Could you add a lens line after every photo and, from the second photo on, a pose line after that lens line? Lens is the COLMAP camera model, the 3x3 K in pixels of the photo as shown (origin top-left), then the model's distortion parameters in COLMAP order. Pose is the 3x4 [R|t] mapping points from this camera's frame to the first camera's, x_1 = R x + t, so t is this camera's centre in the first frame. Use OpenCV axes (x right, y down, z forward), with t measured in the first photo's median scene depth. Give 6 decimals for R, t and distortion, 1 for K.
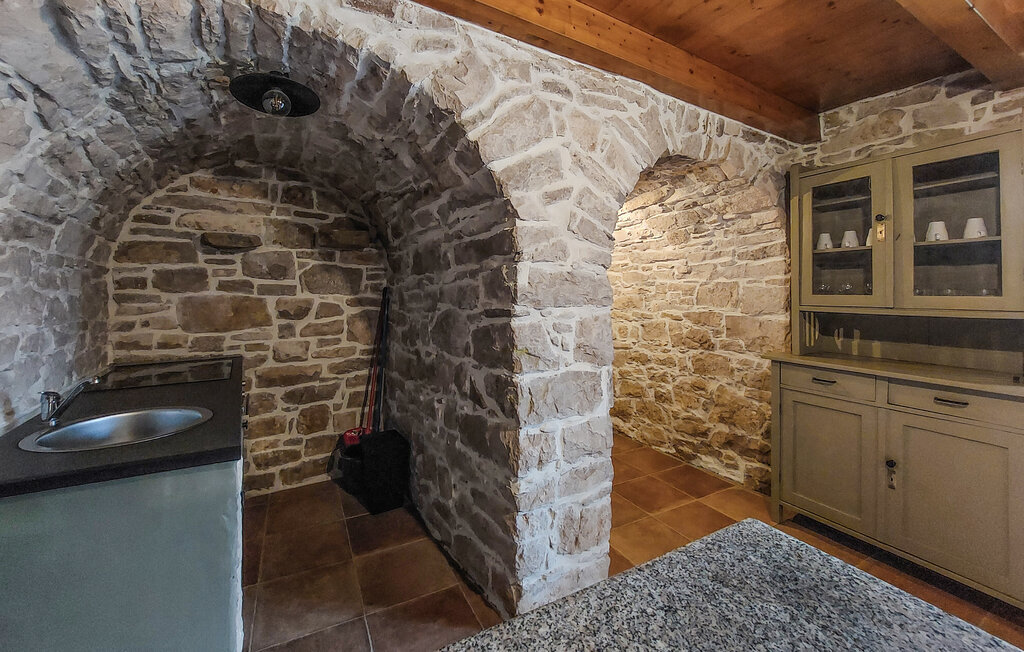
lens RADIAL K [[403.9, 0, 503.3], [0, 403.9, 286.5], [0, 0, 1]] dist [-0.012885, 0.000758]
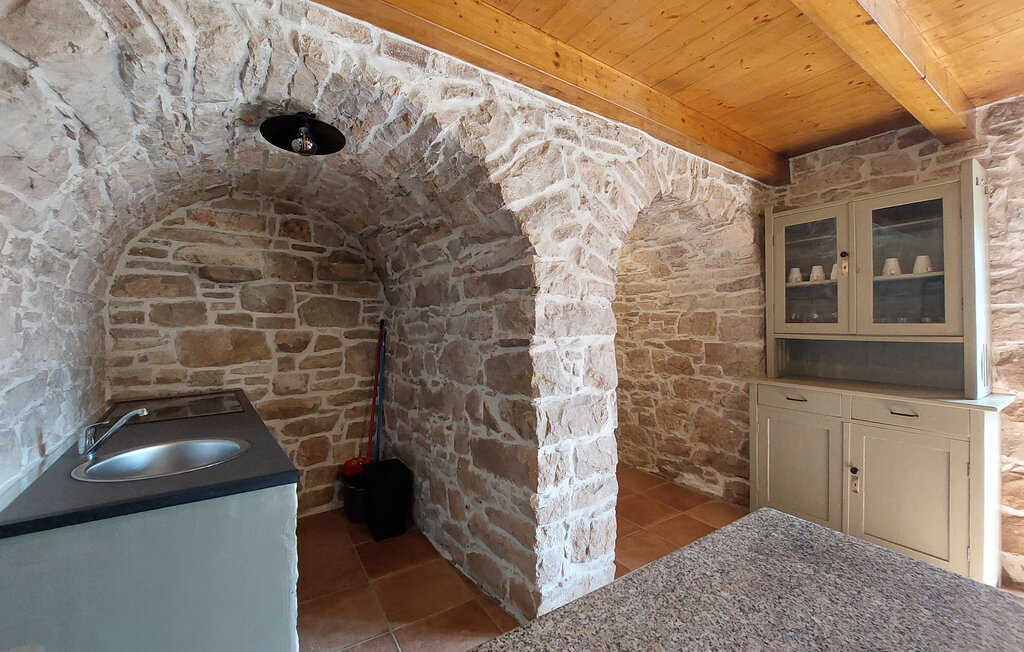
lens RADIAL K [[403.9, 0, 504.7], [0, 403.9, 321.2], [0, 0, 1]] dist [-0.012885, 0.000758]
pose [[0.997078, -0.008742, 0.075888, -0.112463], [0.008071, 0.999926, 0.009155, -0.001344], [-0.075962, -0.008516, 0.997074, -0.064072]]
